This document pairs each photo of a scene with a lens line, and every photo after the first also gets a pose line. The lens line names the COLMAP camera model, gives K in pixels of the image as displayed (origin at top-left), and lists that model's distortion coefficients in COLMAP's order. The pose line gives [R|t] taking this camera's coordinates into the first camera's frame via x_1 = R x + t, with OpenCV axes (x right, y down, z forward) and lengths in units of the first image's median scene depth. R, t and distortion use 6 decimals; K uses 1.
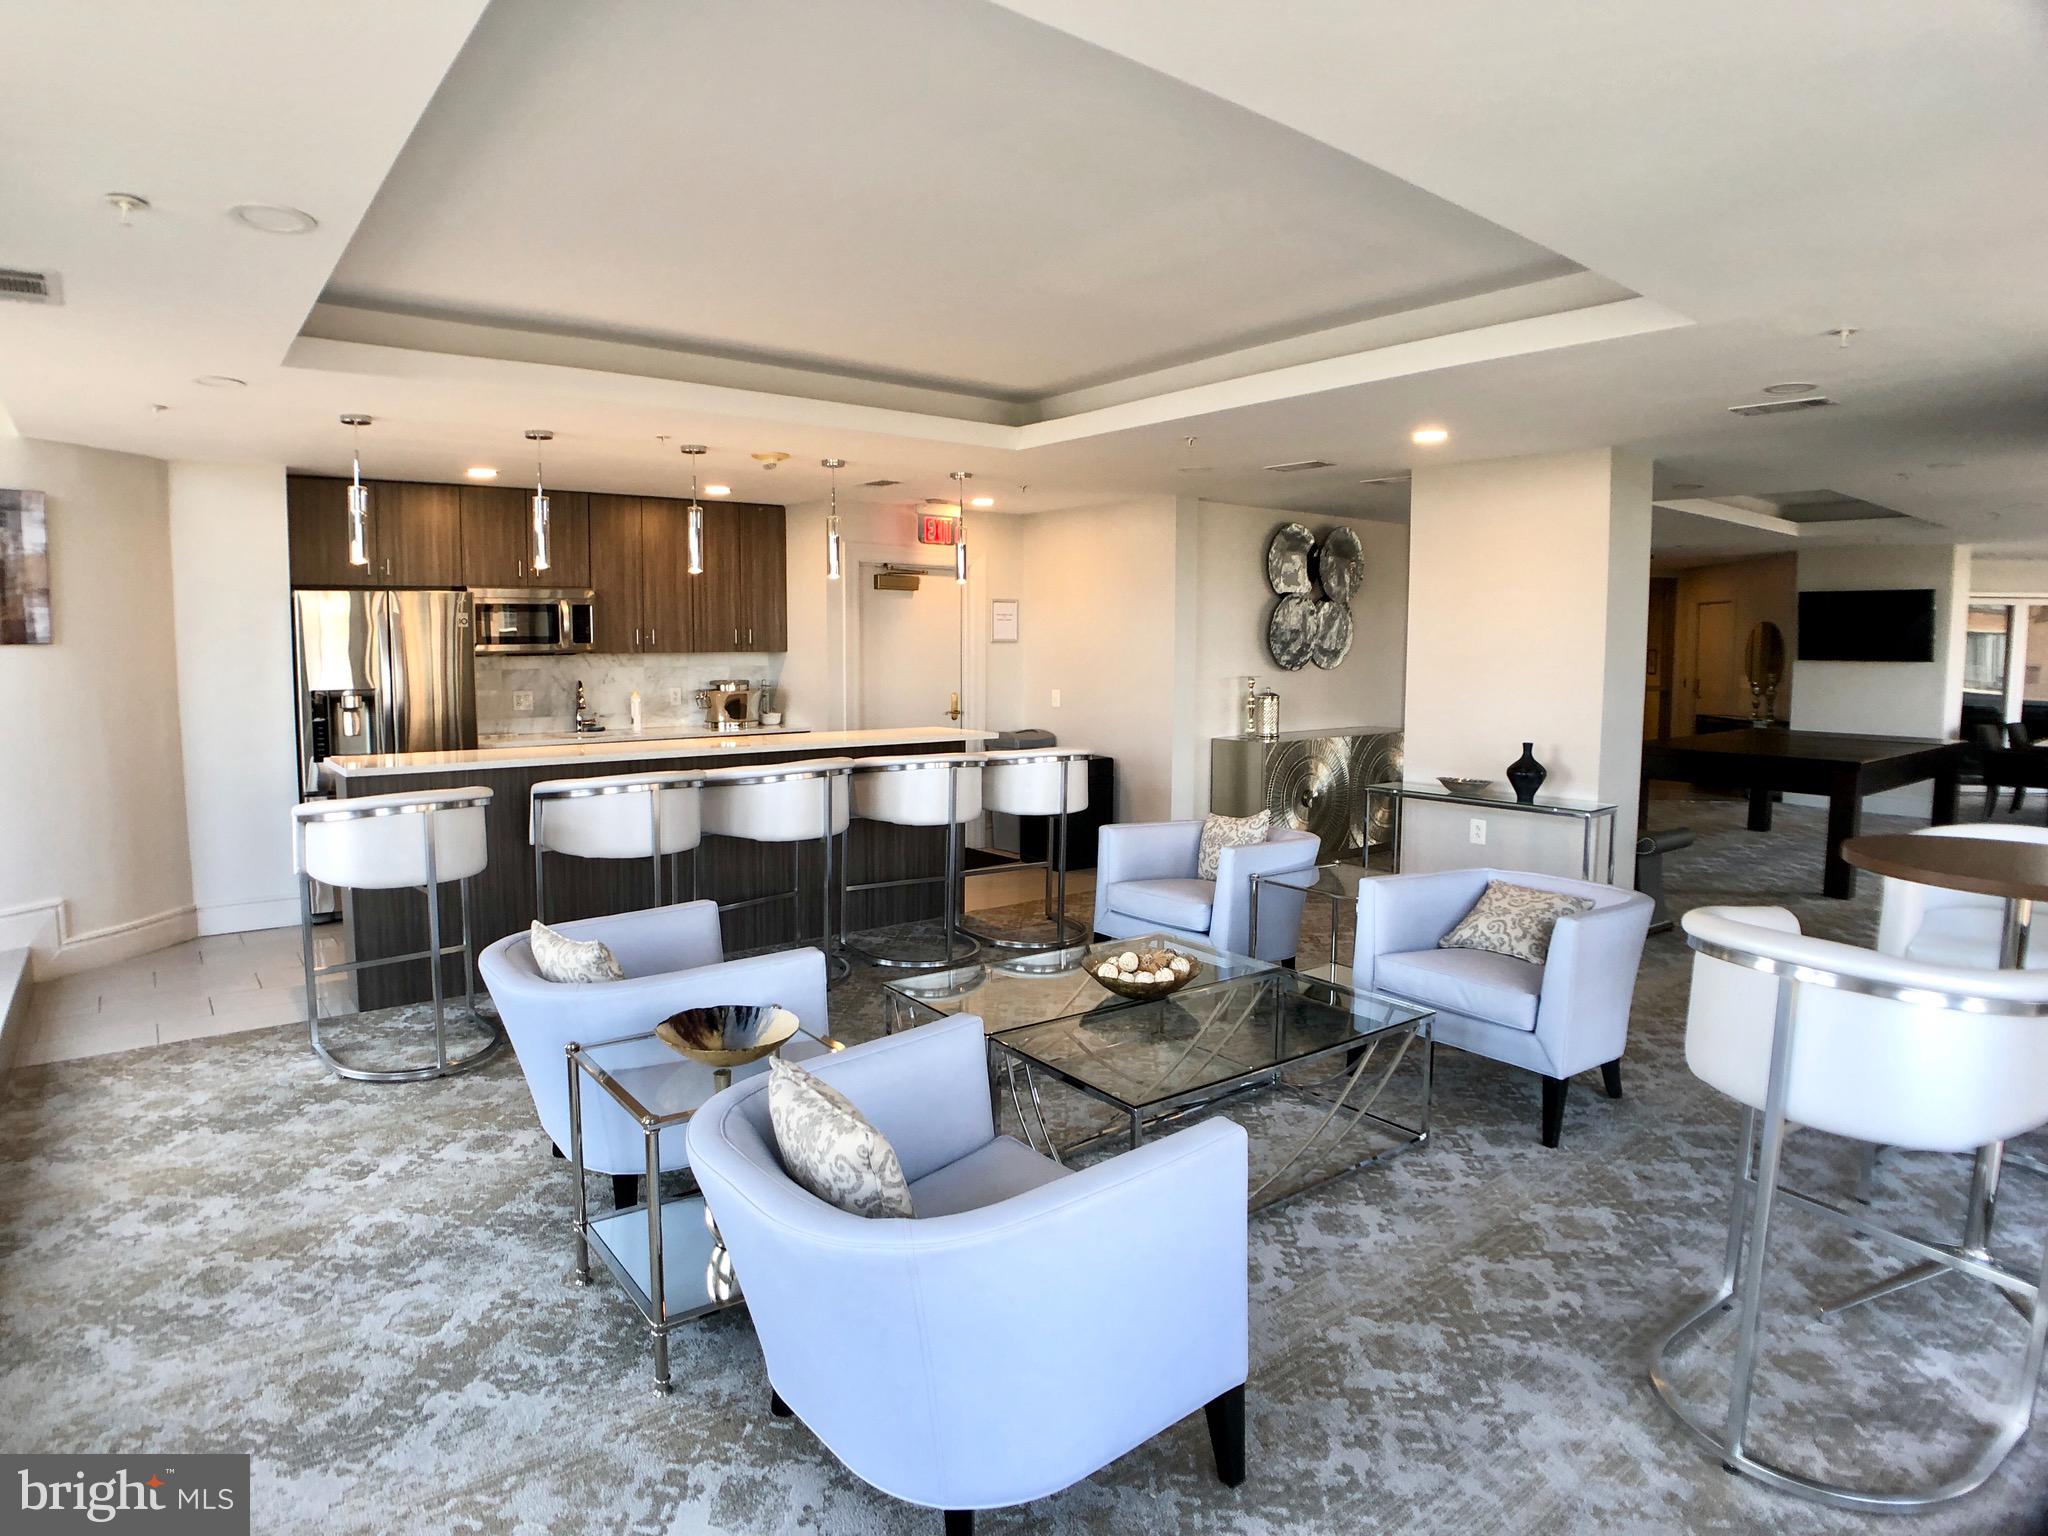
lens RADIAL K [[1109.5, 0, 1022.3], [0, 1109.5, 743.1], [0, 0, 1]] dist [-0.133124, 0.033186]
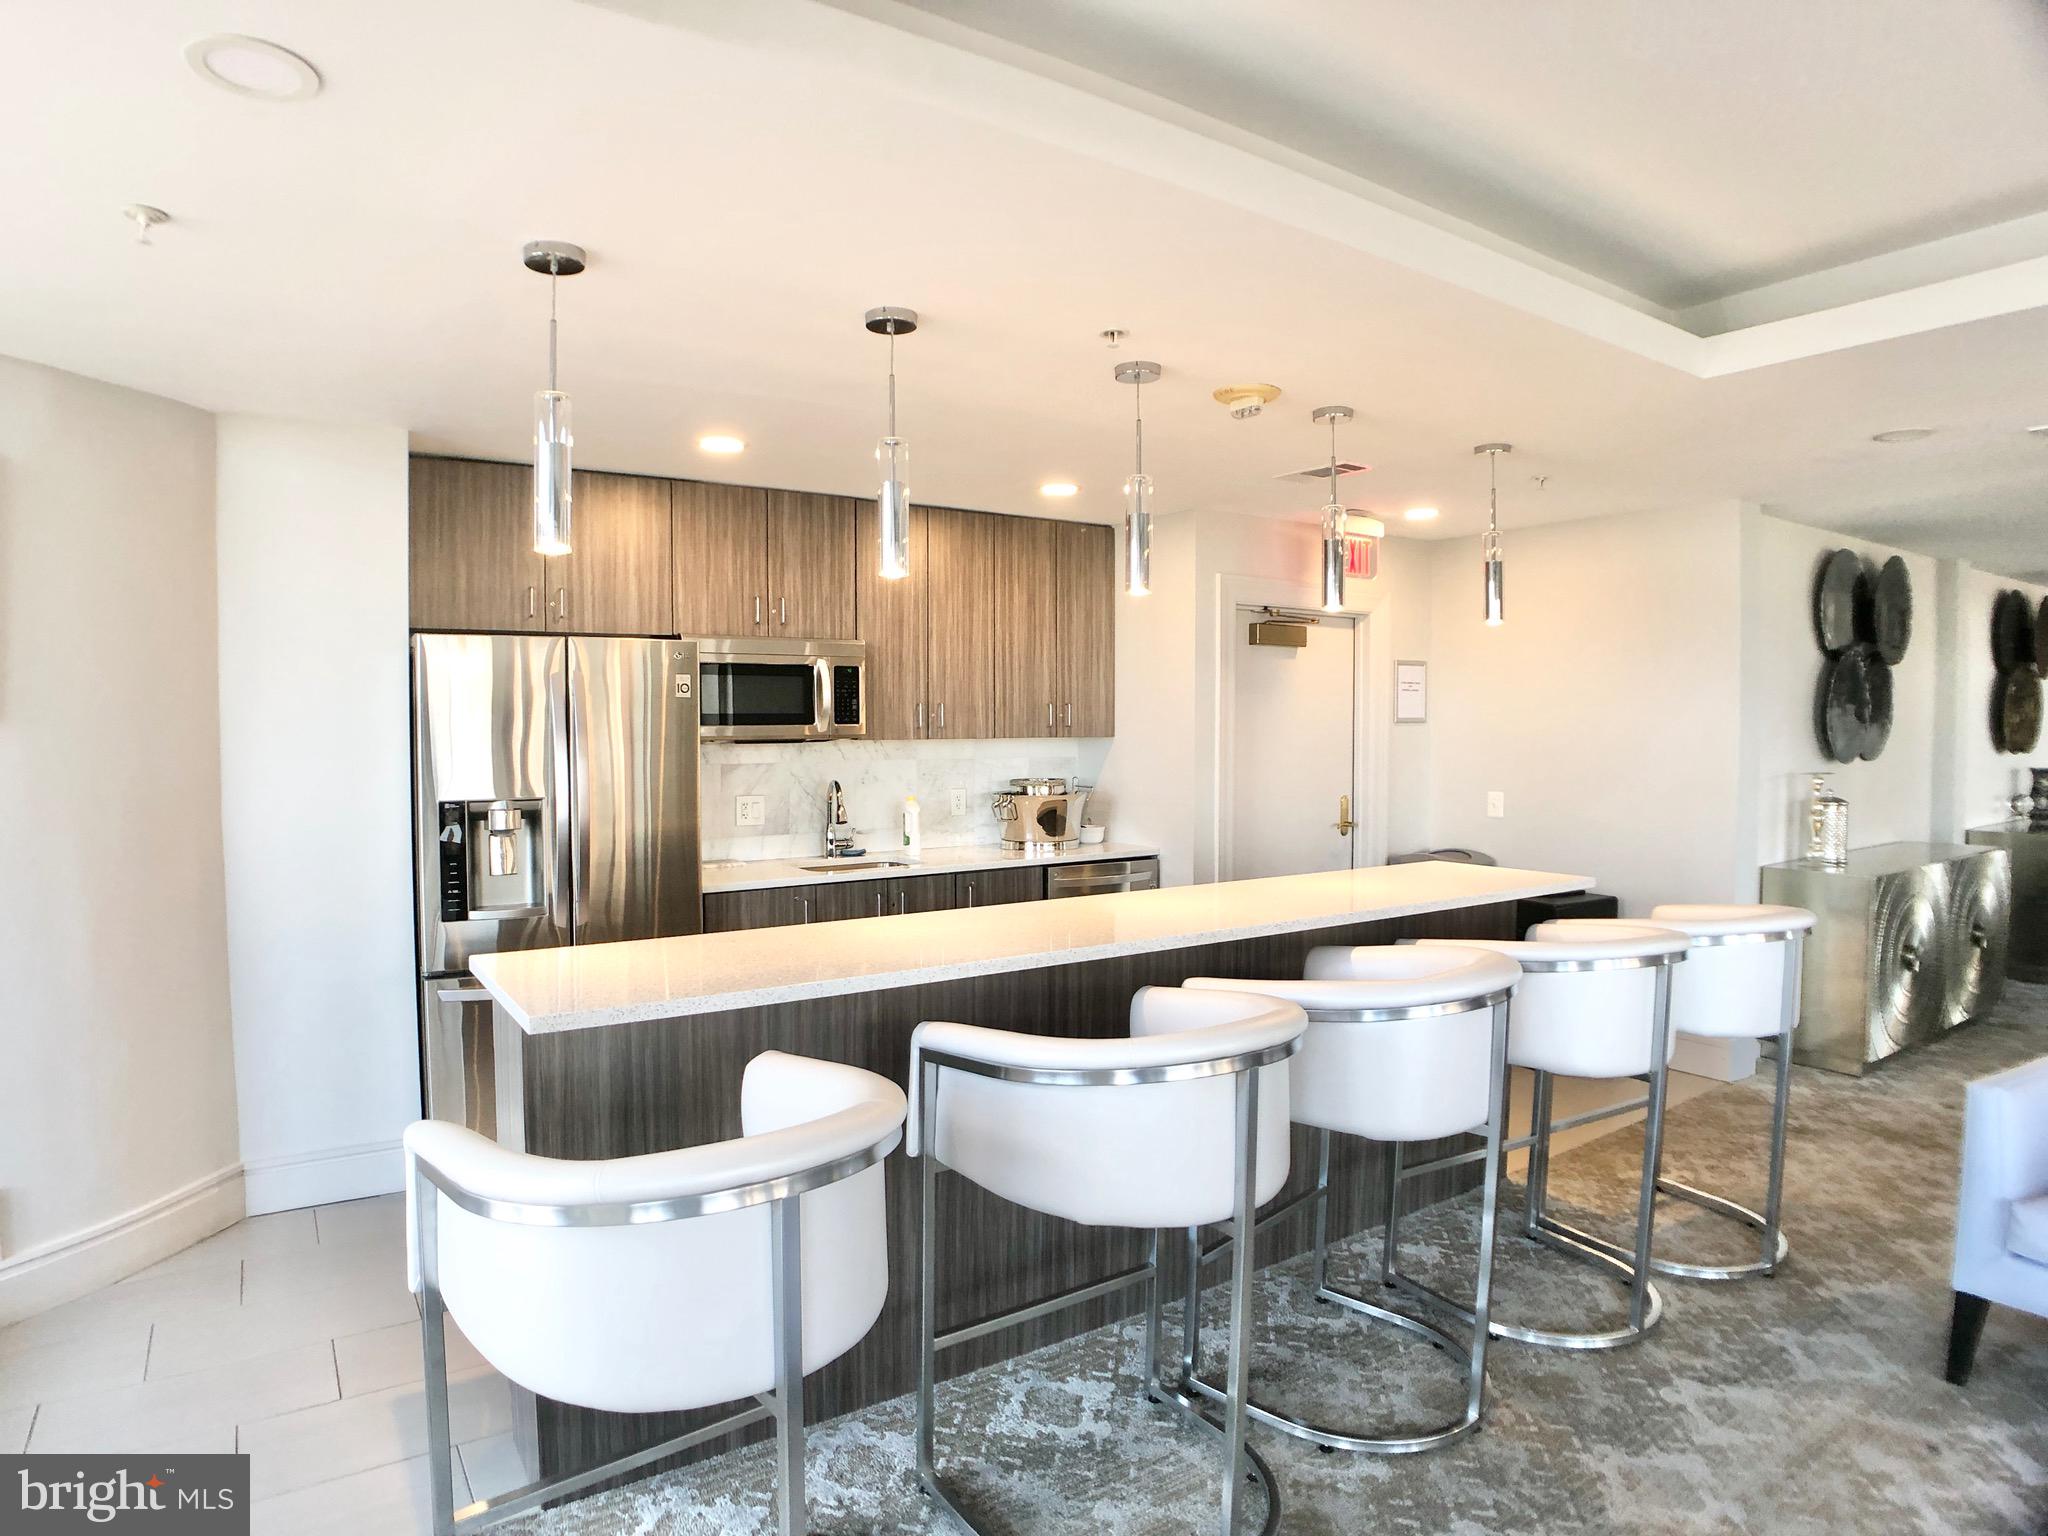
lens RADIAL K [[1122.4, 0, 959.6], [0, 1122.4, 761.7], [0, 0, 1]] dist [-0.104406, 0.023128]
pose [[0.990029, -0.001242, -0.140859, -0.237053], [-0.006552, 0.998473, -0.054855, -0.032358], [0.140712, 0.055231, 0.988509, 0.337884]]
